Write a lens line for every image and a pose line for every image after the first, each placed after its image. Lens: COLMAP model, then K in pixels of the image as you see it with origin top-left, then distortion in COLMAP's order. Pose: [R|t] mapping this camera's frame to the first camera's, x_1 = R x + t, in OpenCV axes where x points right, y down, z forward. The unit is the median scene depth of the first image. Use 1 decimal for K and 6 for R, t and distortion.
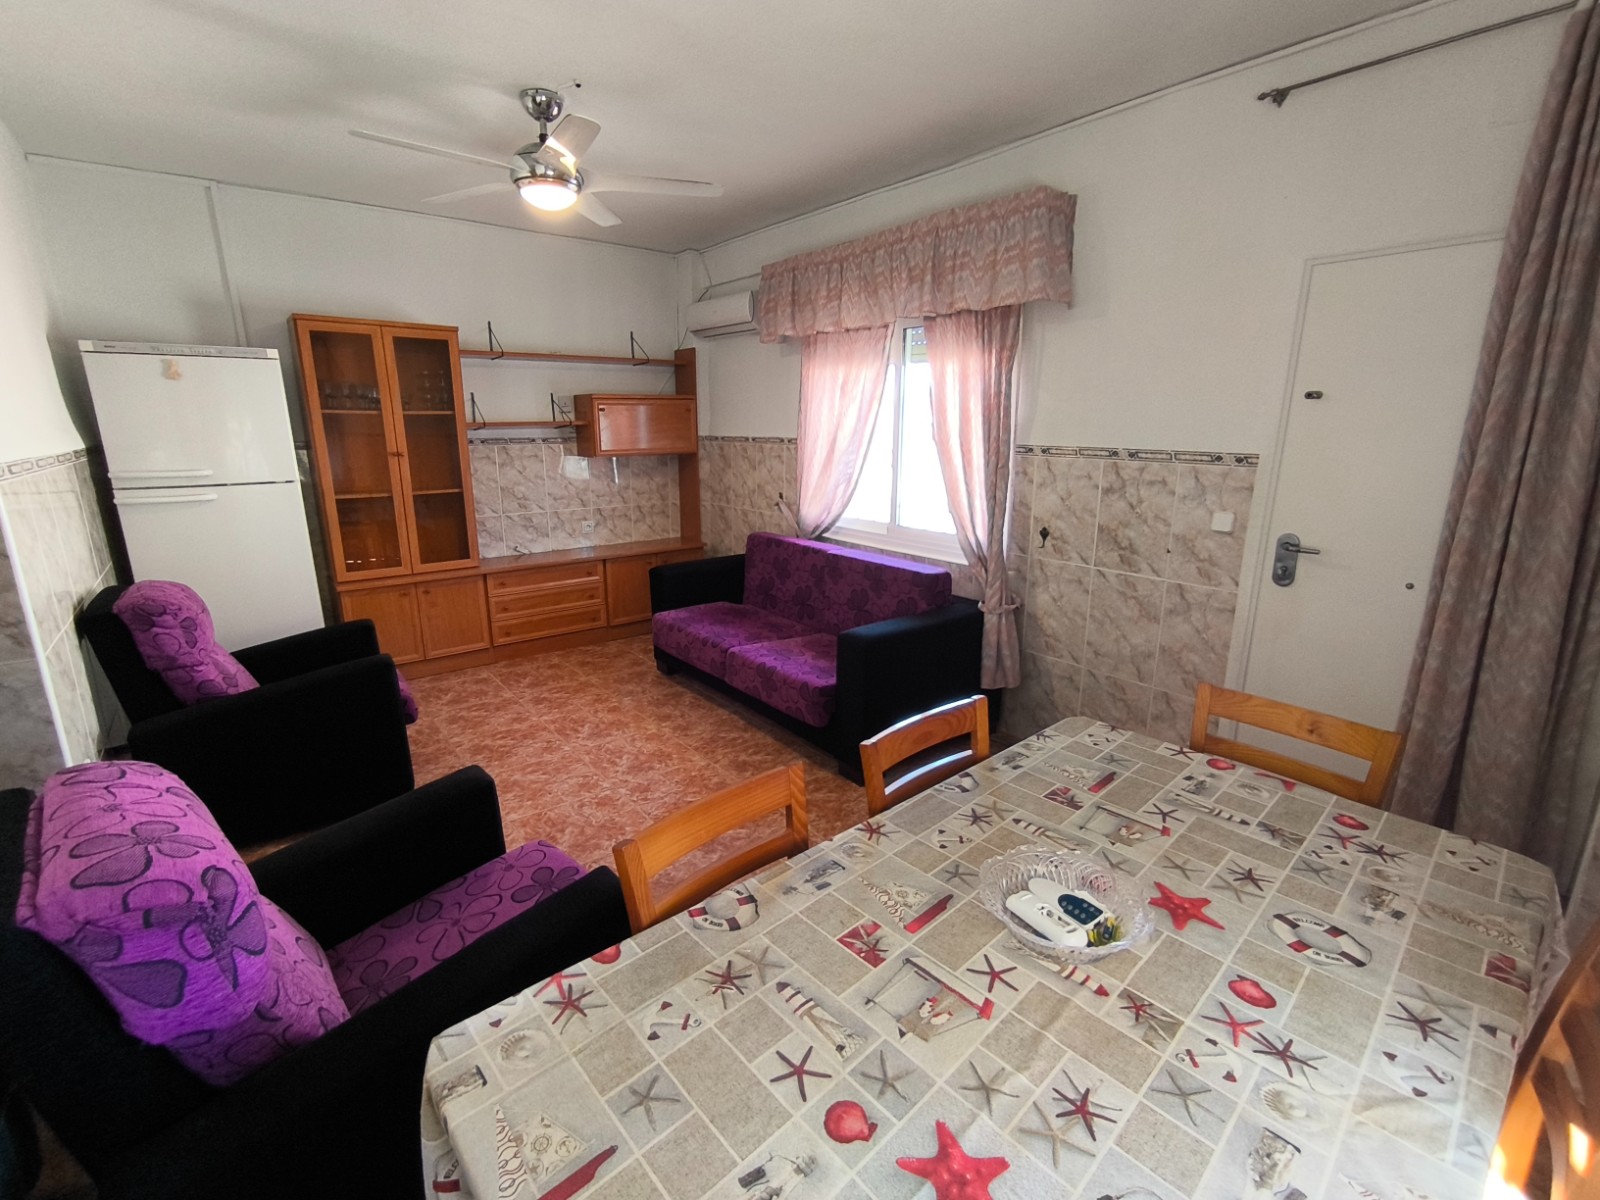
lens RADIAL K [[726.3, 0, 795.2], [0, 726.3, 602.5], [0, 0, 1]] dist [-0.014249, 0.001558]
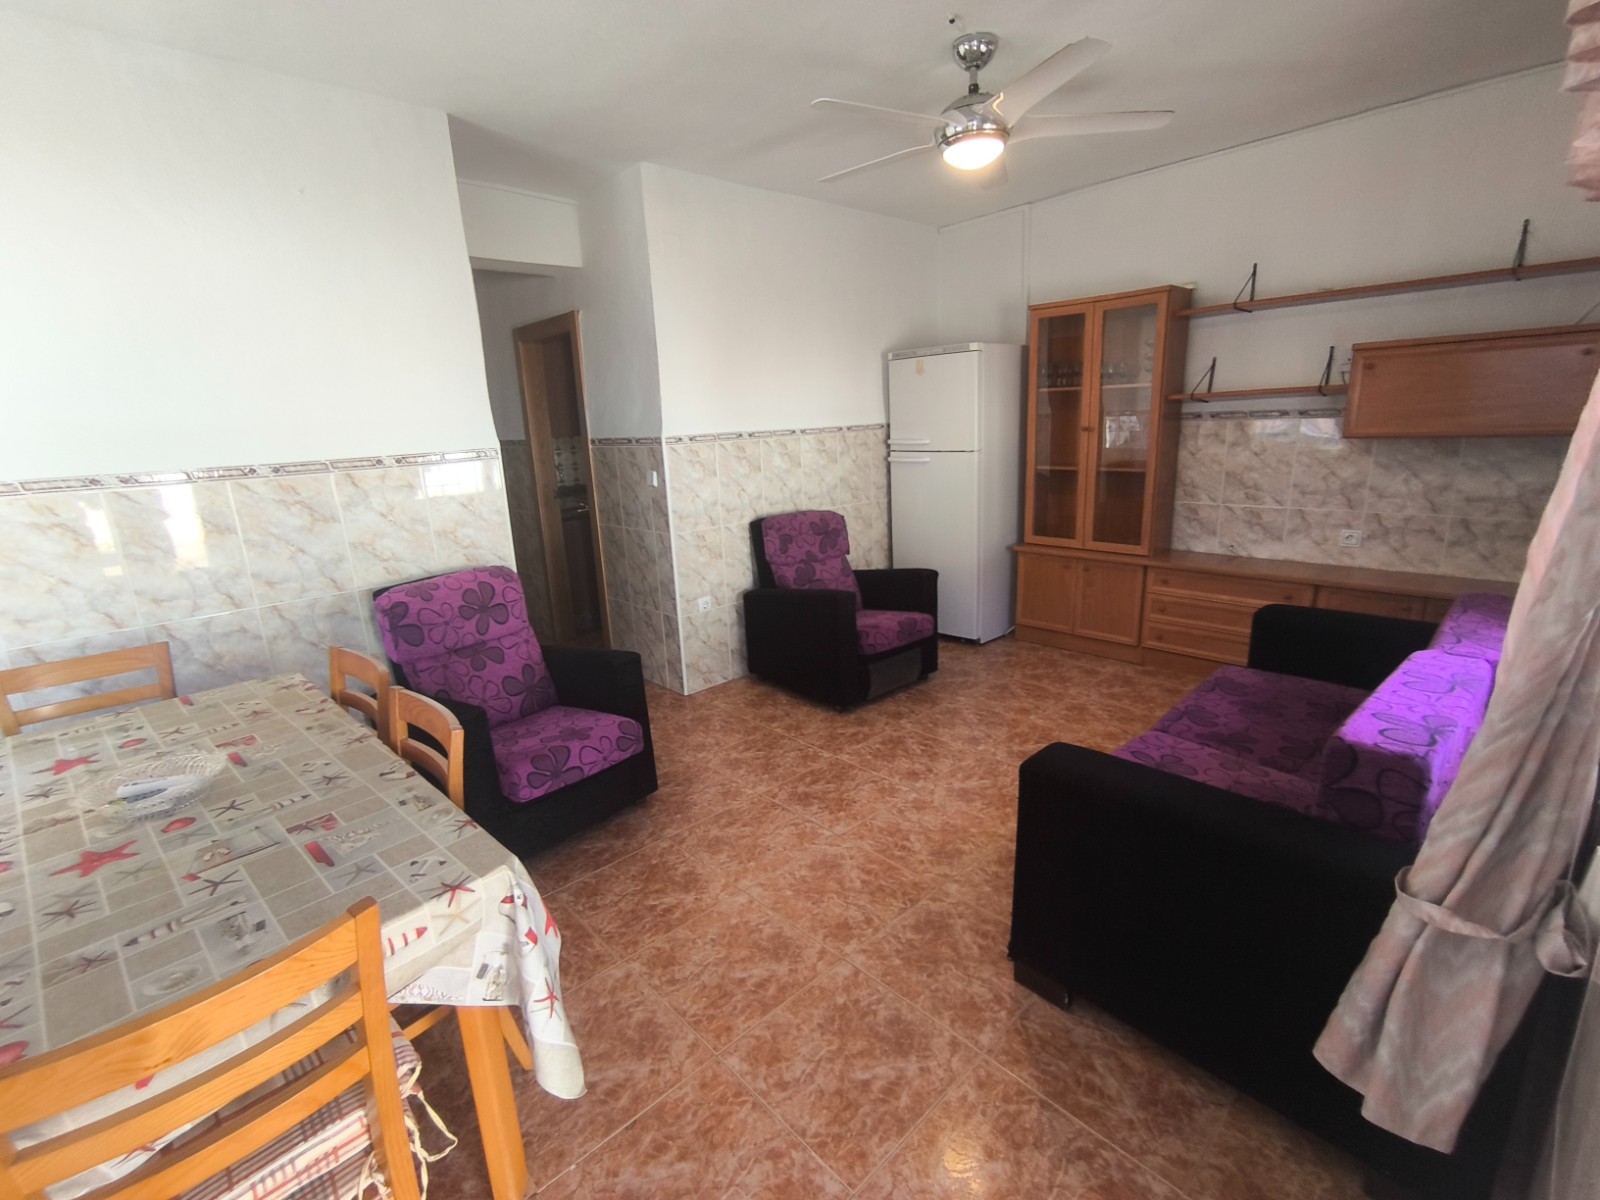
lens RADIAL K [[726.3, 0, 795.1], [0, 726.3, 599.7], [0, 0, 1]] dist [-0.014249, 0.001558]
pose [[0.087091, 0.239532, -0.966975, 0.595220], [-0.199869, 0.955127, 0.218595, -0.156843], [0.975944, 0.174230, 0.131058, 0.680804]]
